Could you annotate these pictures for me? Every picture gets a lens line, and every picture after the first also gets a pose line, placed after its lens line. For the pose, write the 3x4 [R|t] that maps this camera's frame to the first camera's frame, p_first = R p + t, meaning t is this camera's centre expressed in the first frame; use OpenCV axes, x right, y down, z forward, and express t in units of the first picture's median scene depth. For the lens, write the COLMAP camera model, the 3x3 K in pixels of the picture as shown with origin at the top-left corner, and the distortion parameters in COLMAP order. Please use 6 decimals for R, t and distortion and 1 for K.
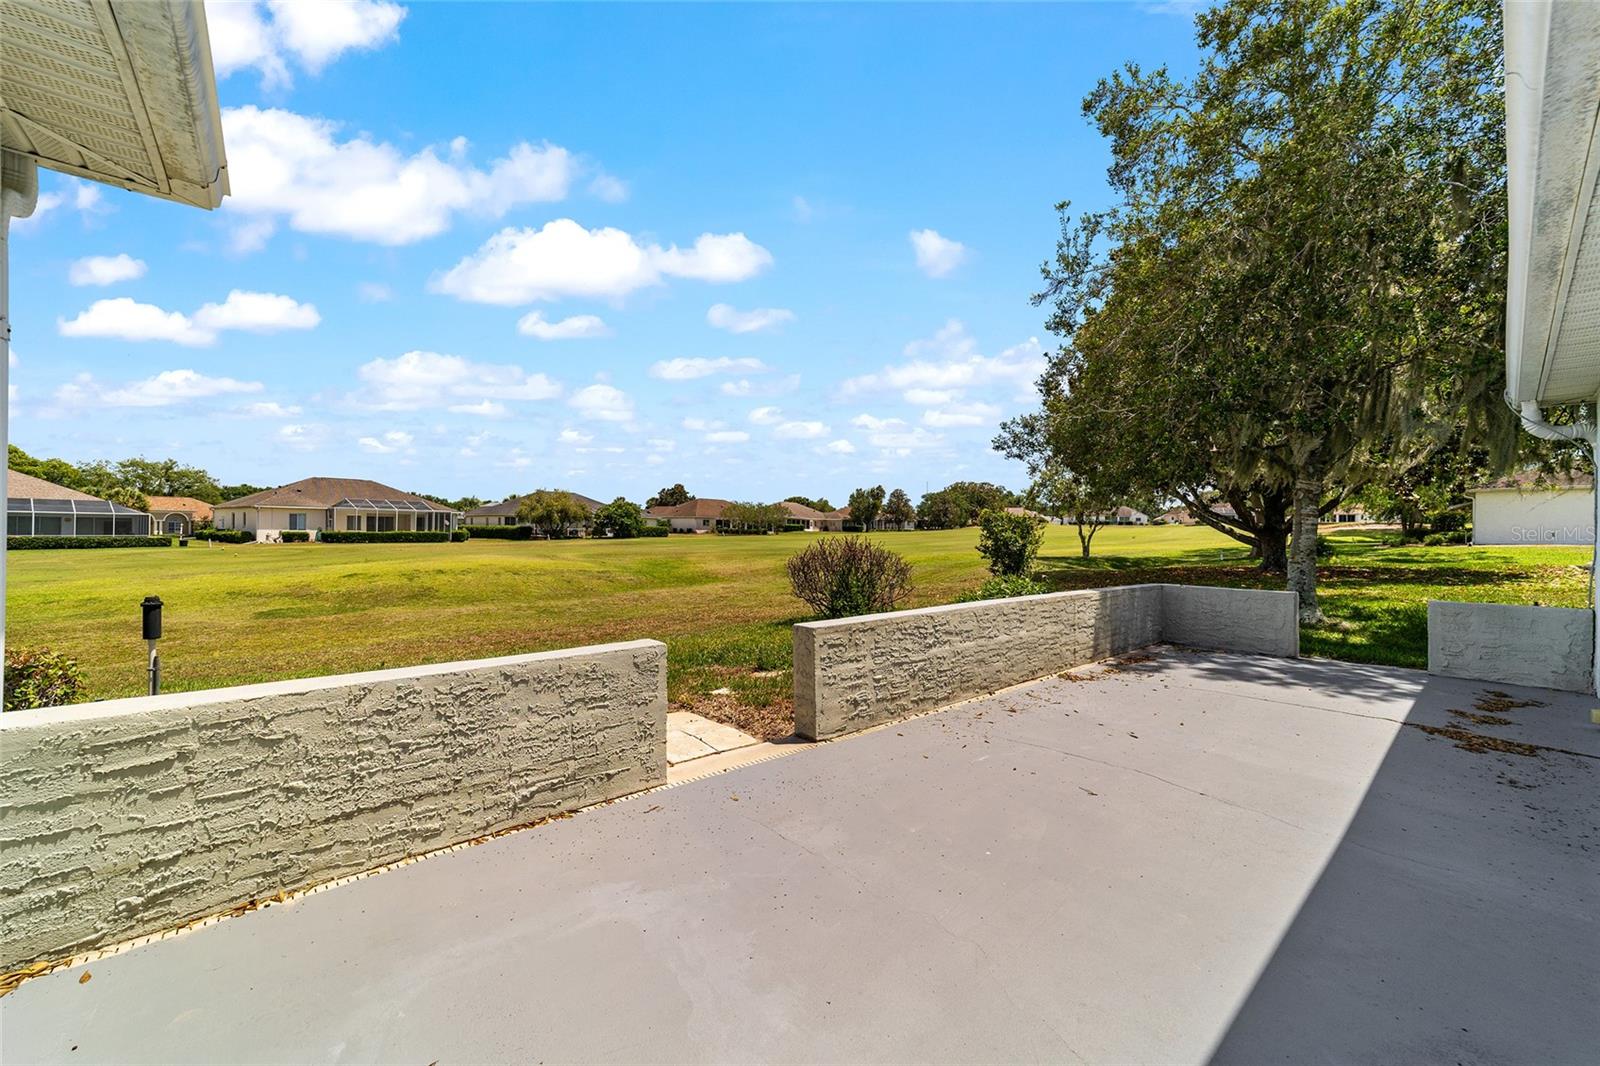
lens RADIAL K [[615.3, 0, 798.1], [0, 615.3, 532.5], [0, 0, 1]] dist [-0.021304, 0.009471]
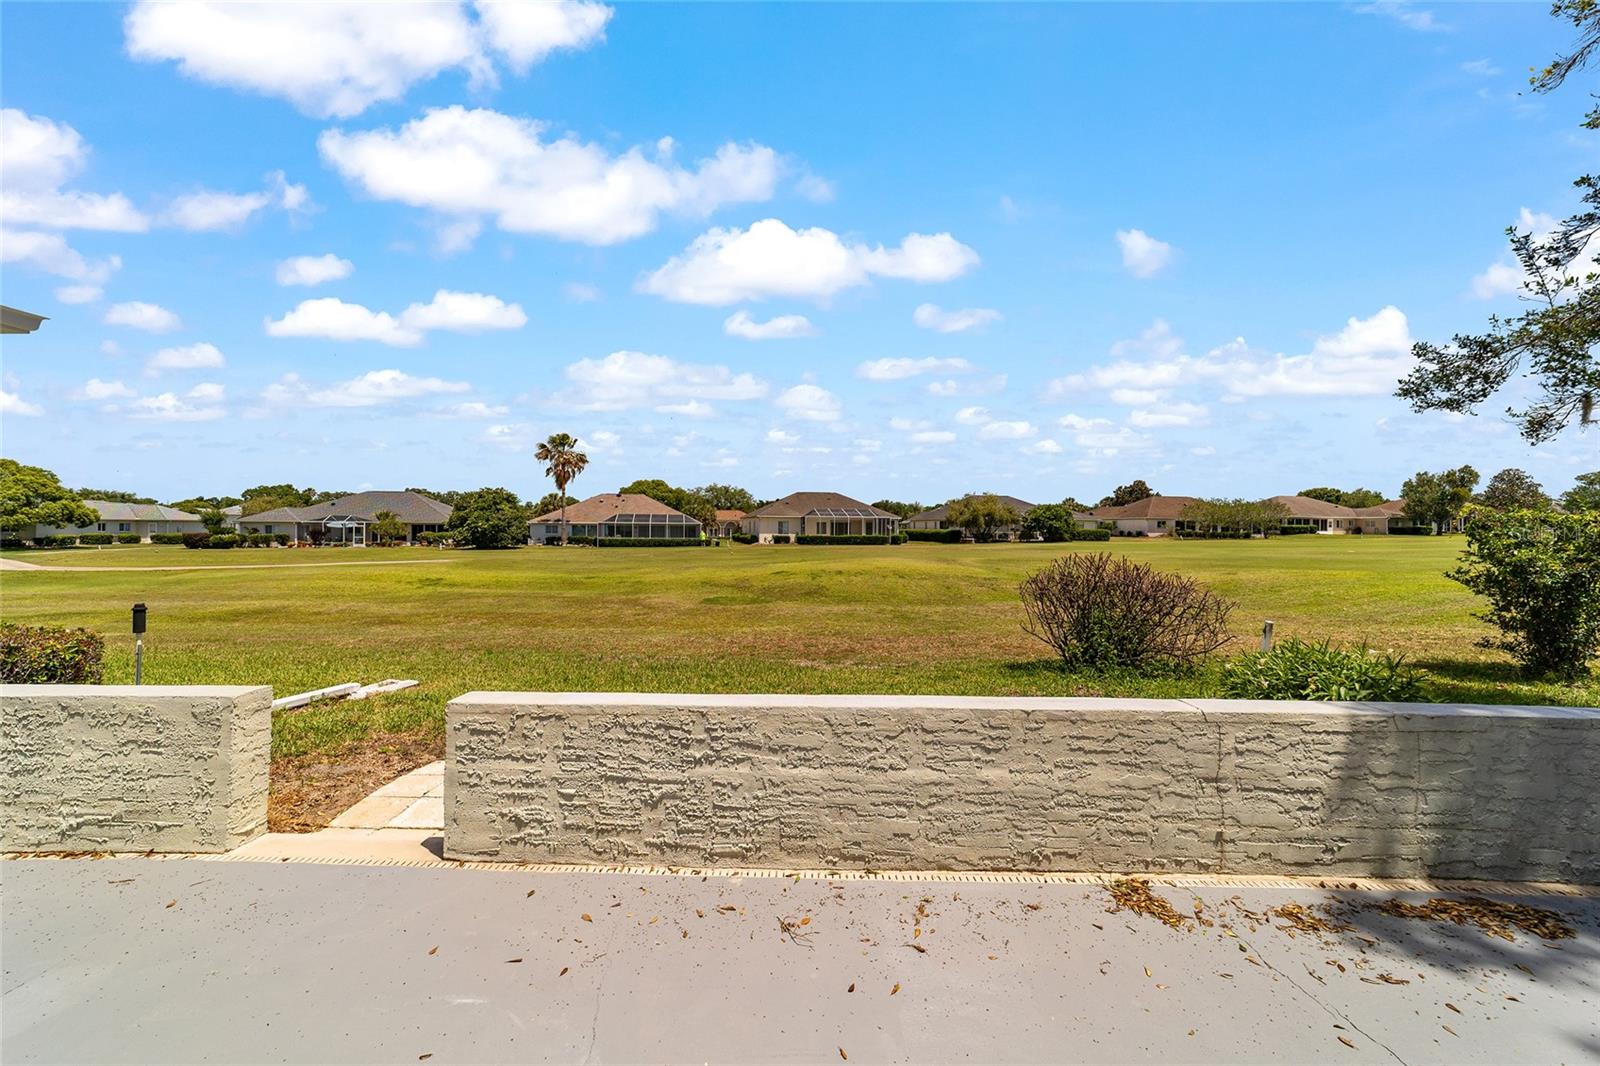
lens RADIAL K [[615.3, 0, 798.1], [0, 615.3, 532.5], [0, 0, 1]] dist [-0.021304, 0.009471]
pose [[0.748528, -0.002012, -0.663100, 0.059593], [-0.000187, 0.999995, -0.003245, -0.003314], [0.663103, 0.002553, 0.748524, 0.052967]]
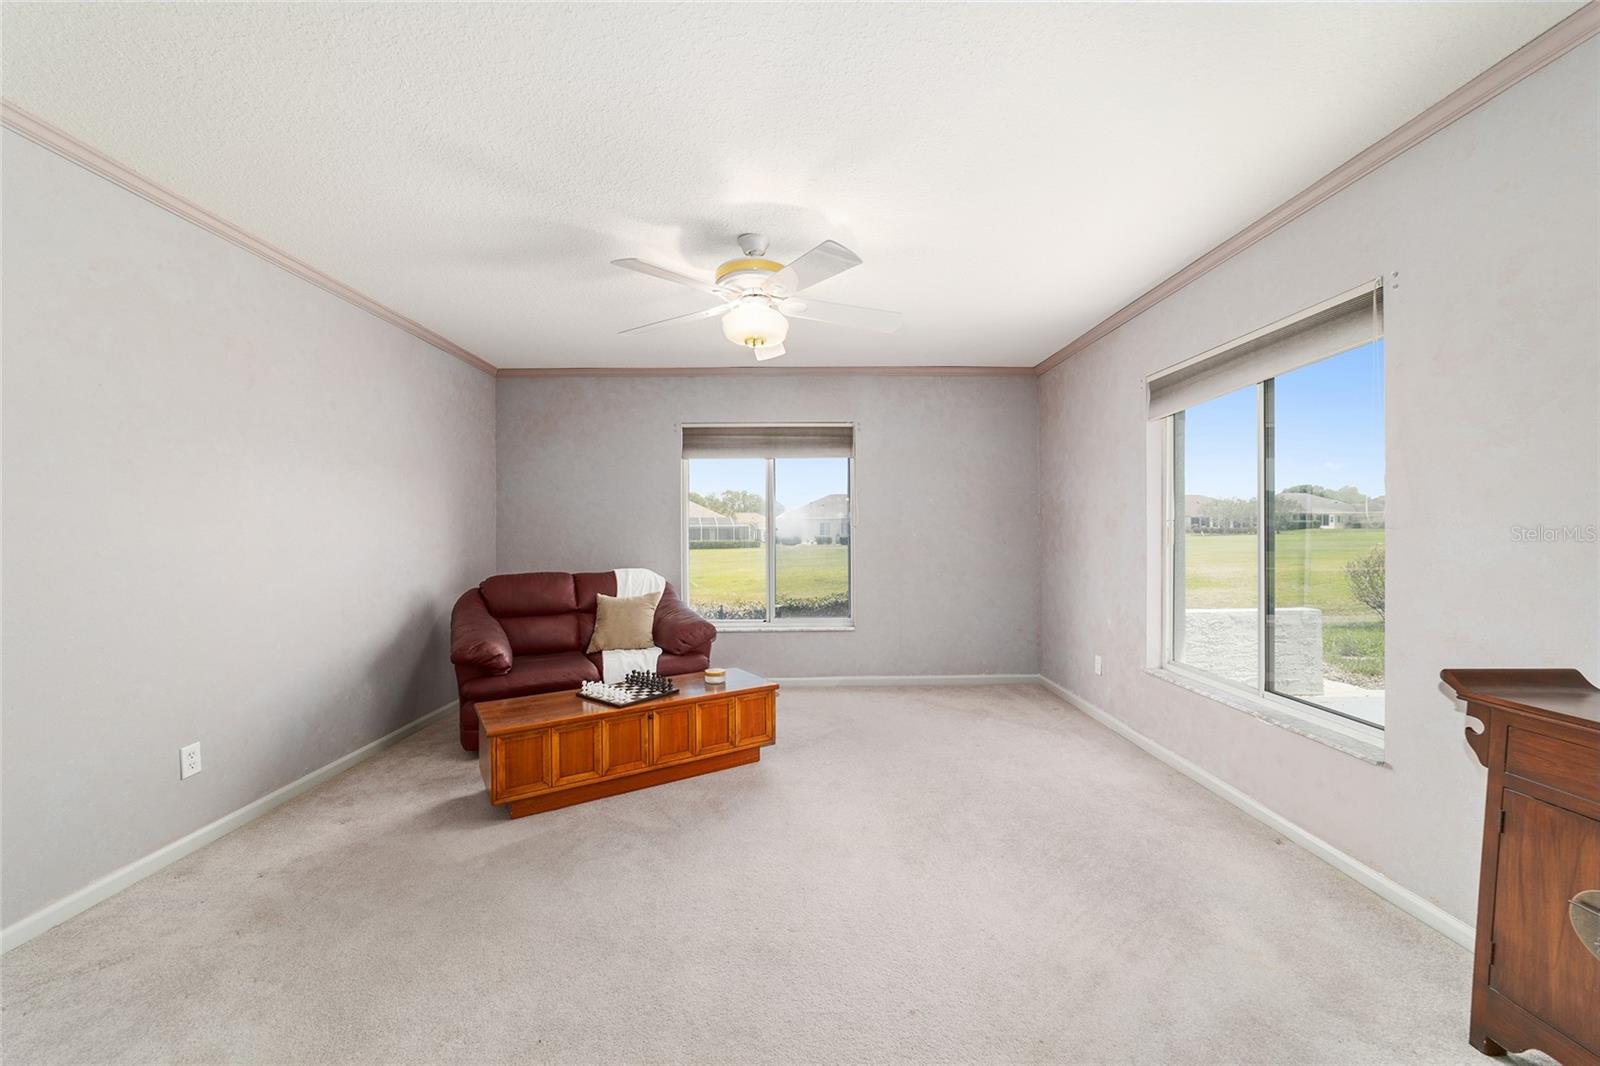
lens RADIAL K [[614.2, 0, 794.2], [0, 614.2, 524.1], [0, 0, 1]] dist [-0.019117, 0.008385]
pose [[0.766967, -0.022125, -0.641305, -0.014796], [0.012174, 0.999727, -0.019930, -0.002181], [0.641571, 0.007478, 0.767027, -0.070141]]
